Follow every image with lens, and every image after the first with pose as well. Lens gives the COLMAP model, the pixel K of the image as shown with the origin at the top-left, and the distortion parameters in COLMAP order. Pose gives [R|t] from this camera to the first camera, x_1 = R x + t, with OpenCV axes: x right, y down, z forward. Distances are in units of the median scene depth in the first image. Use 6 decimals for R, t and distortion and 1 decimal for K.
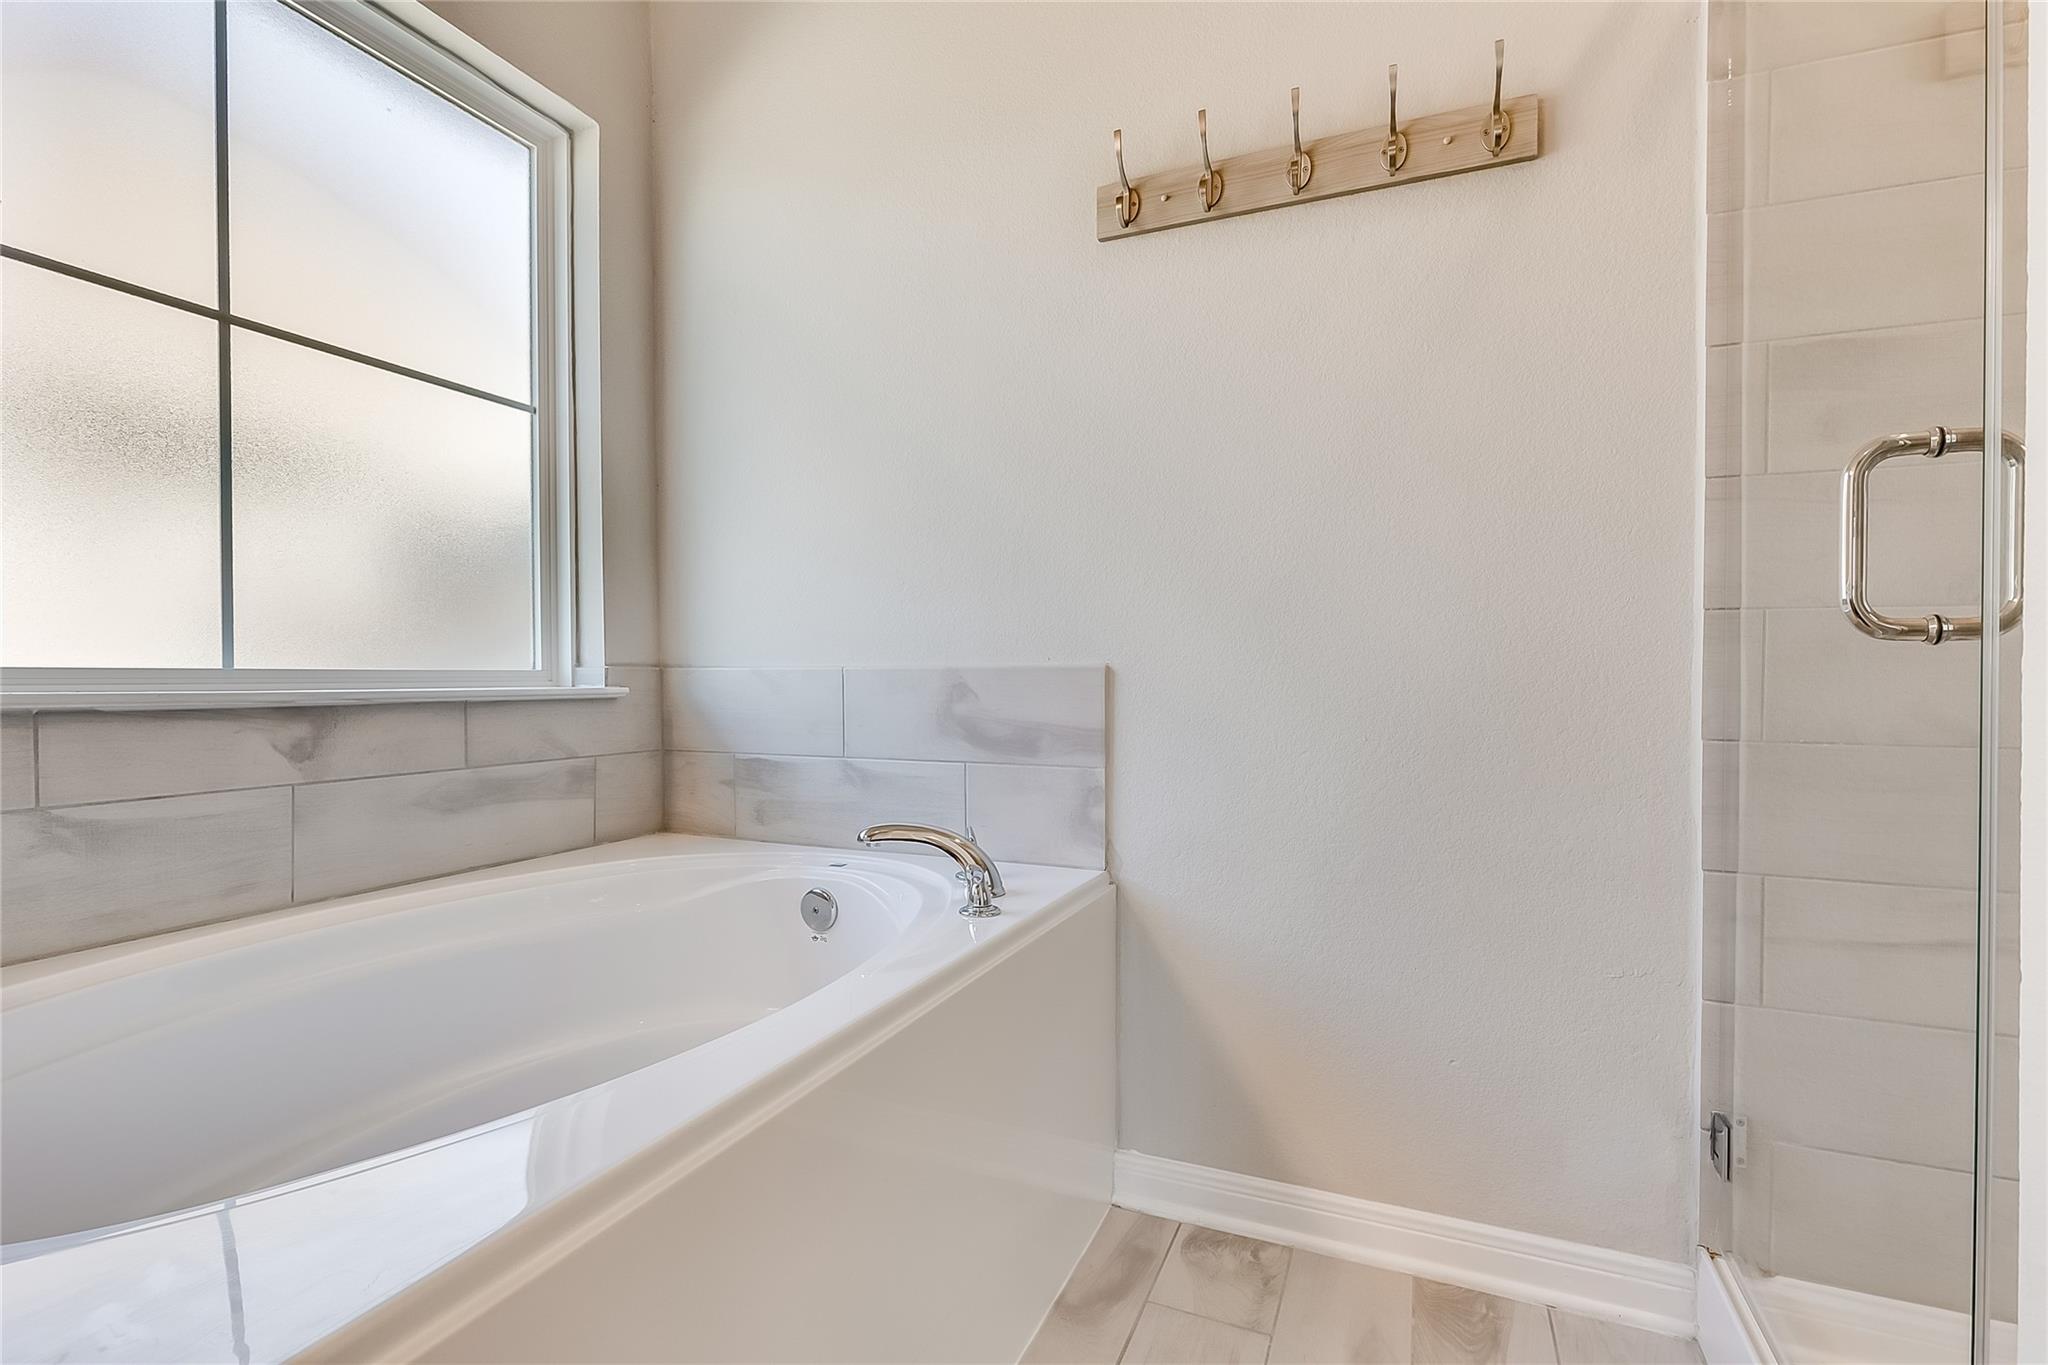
lens RADIAL K [[930.4, 0, 1019.9], [0, 930.4, 681.9], [0, 0, 1]] dist [0.003672, 0.000261]
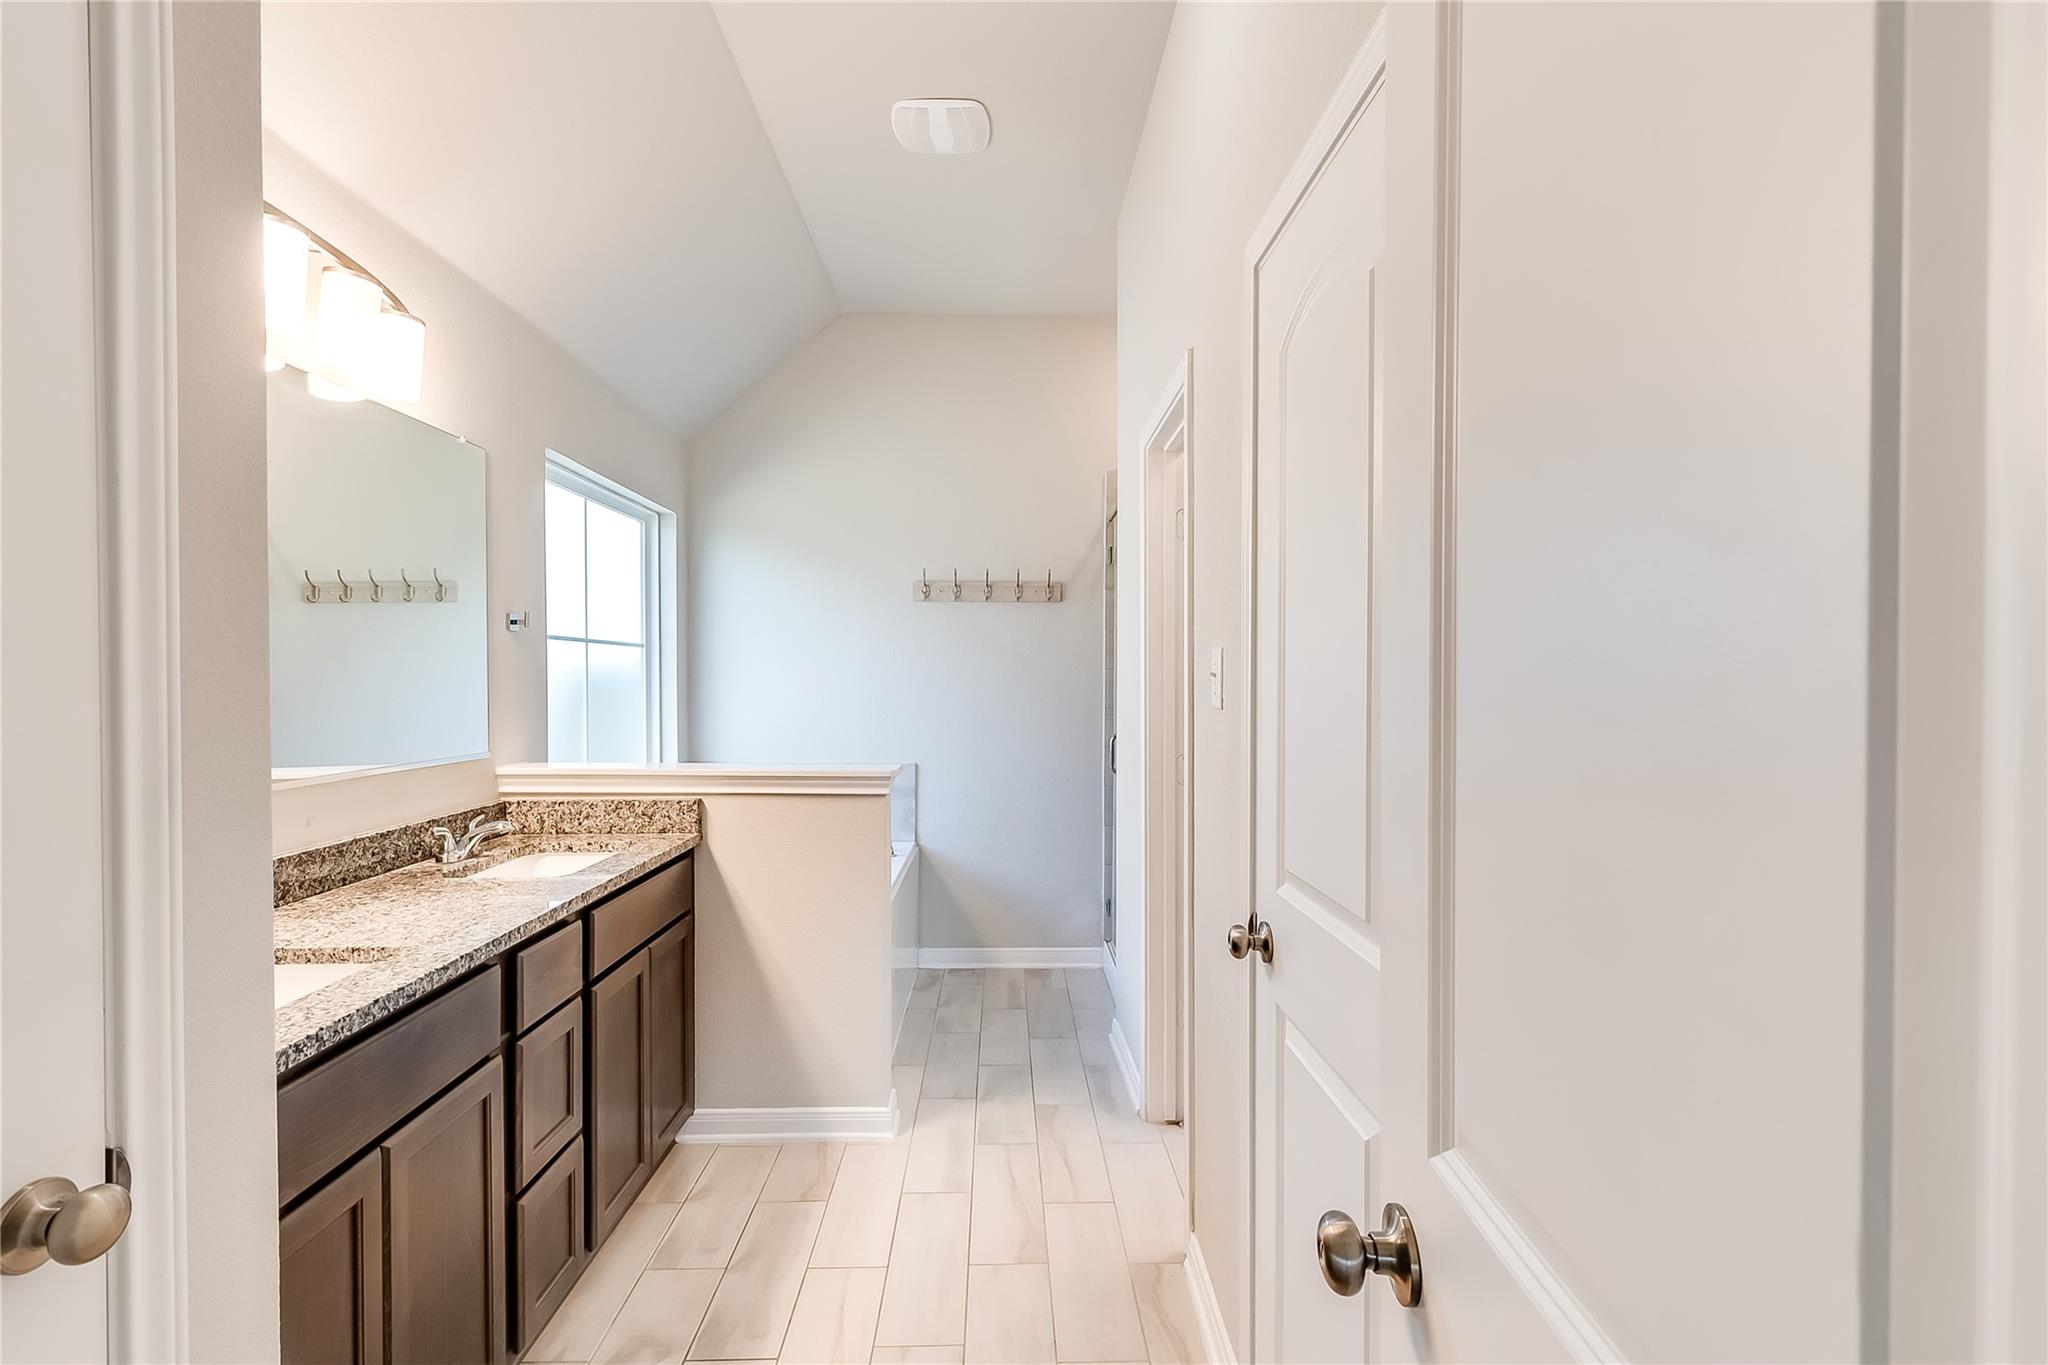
lens RADIAL K [[930.4, 0, 1025.7], [0, 930.4, 684.6], [0, 0, 1]] dist [0.003672, 0.000261]
pose [[0.910152, -0.000719, 0.414274, -0.744765], [0.000391, 1.000000, 0.000878, -0.252569], [-0.414275, -0.000637, 0.910152, -1.580452]]
